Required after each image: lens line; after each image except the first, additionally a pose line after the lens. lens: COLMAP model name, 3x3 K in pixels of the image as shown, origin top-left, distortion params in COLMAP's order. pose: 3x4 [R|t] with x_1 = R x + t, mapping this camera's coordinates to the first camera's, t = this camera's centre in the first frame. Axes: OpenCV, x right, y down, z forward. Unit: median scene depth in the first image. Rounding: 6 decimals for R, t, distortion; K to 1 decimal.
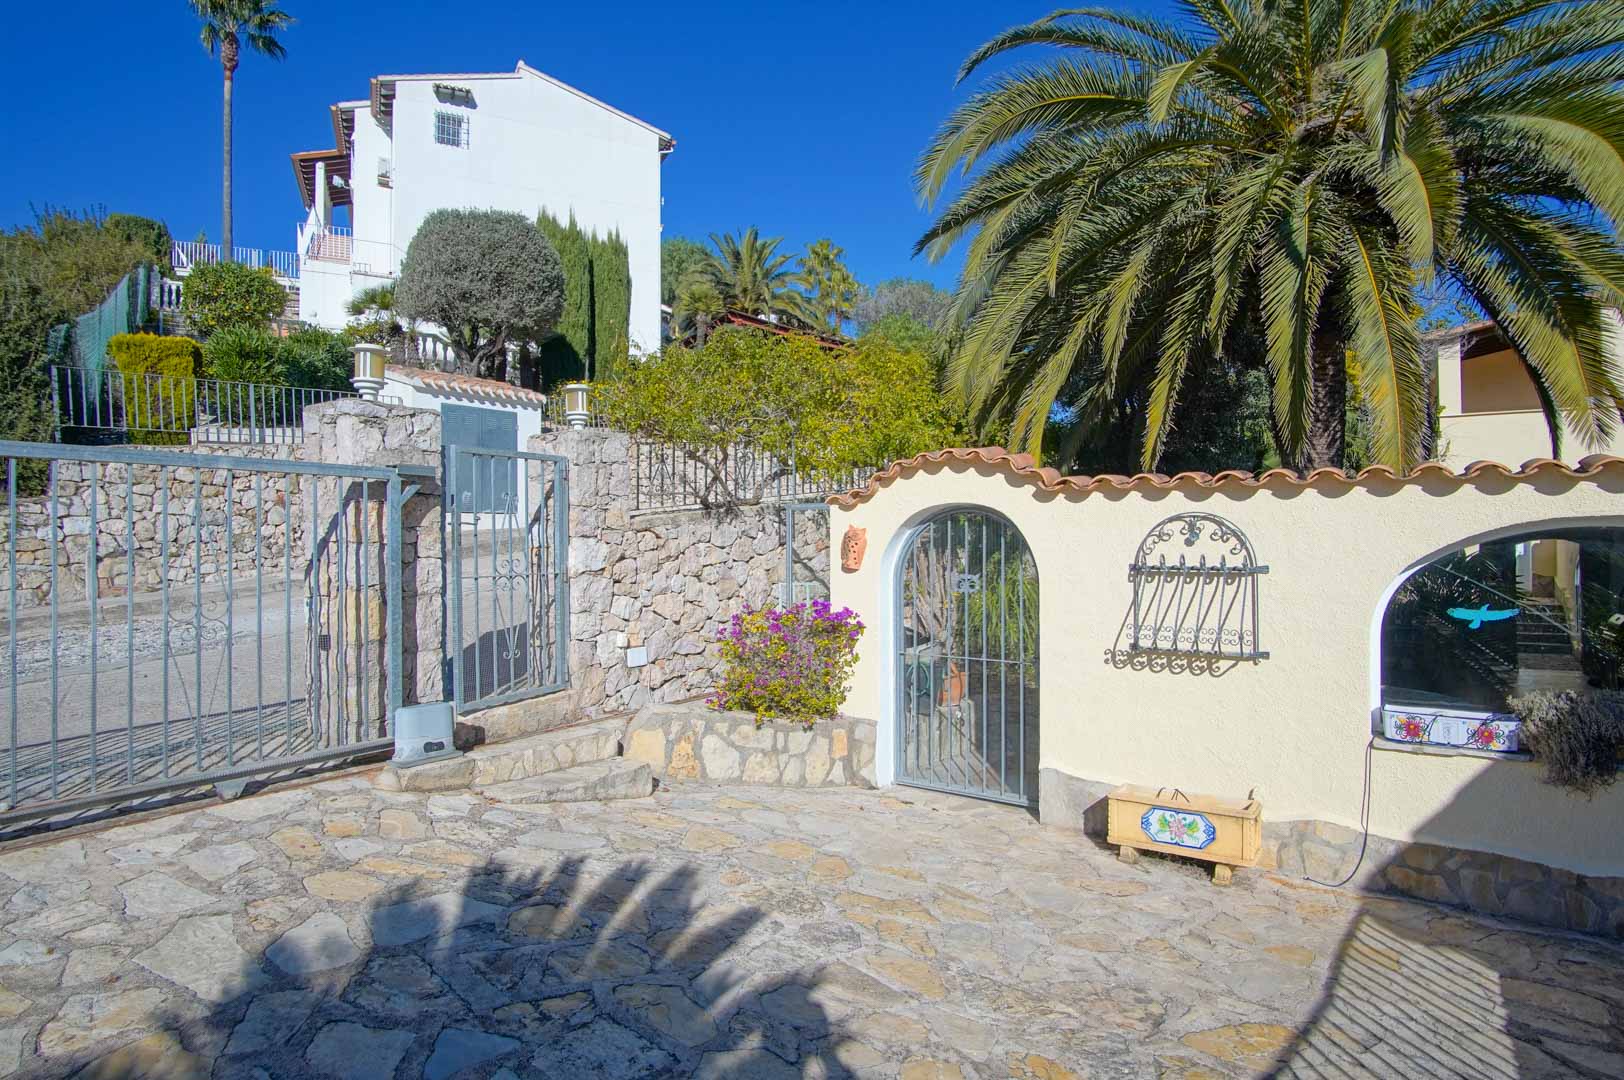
lens RADIAL K [[853.3, 0, 812.0], [0, 853.3, 540.0], [0, 0, 1]] dist [-0.015197, 0.000286]
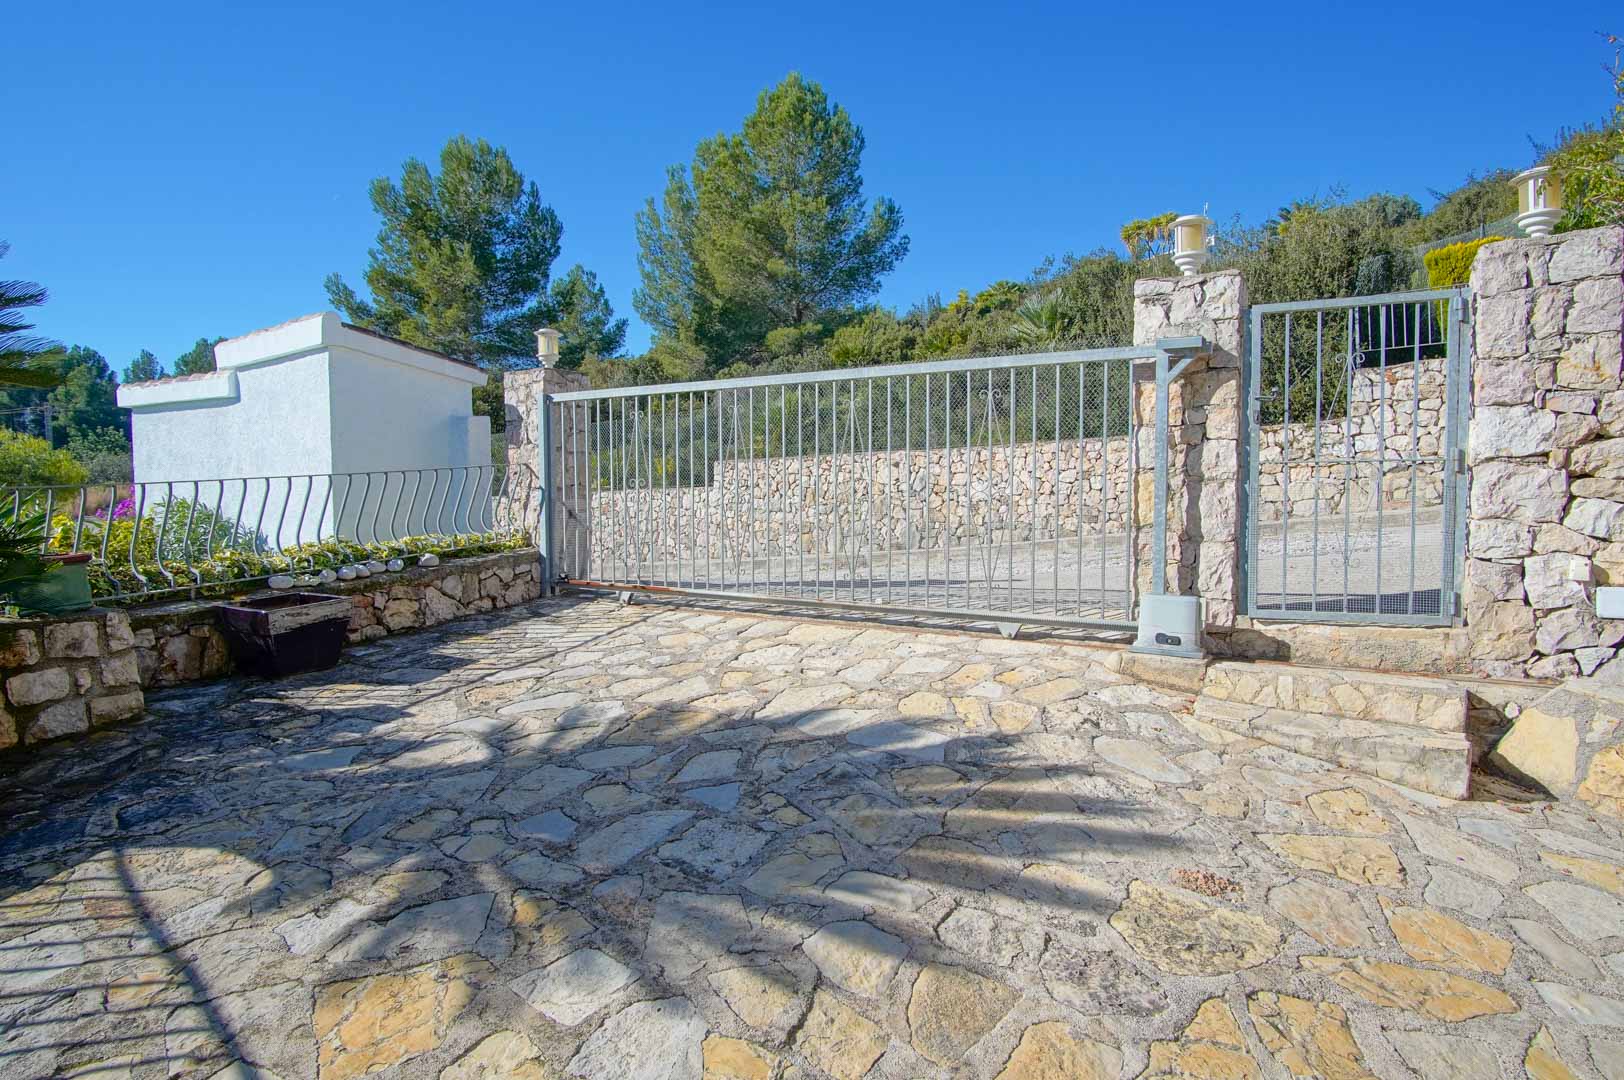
lens RADIAL K [[853.3, 0, 812.0], [0, 853.3, 540.0], [0, 0, 1]] dist [-0.015197, 0.000286]
pose [[0.091310, 0.071137, -0.993278, 0.401998], [0.009254, 0.997342, 0.072279, 0.057048], [0.995780, -0.015792, 0.090409, 0.480058]]
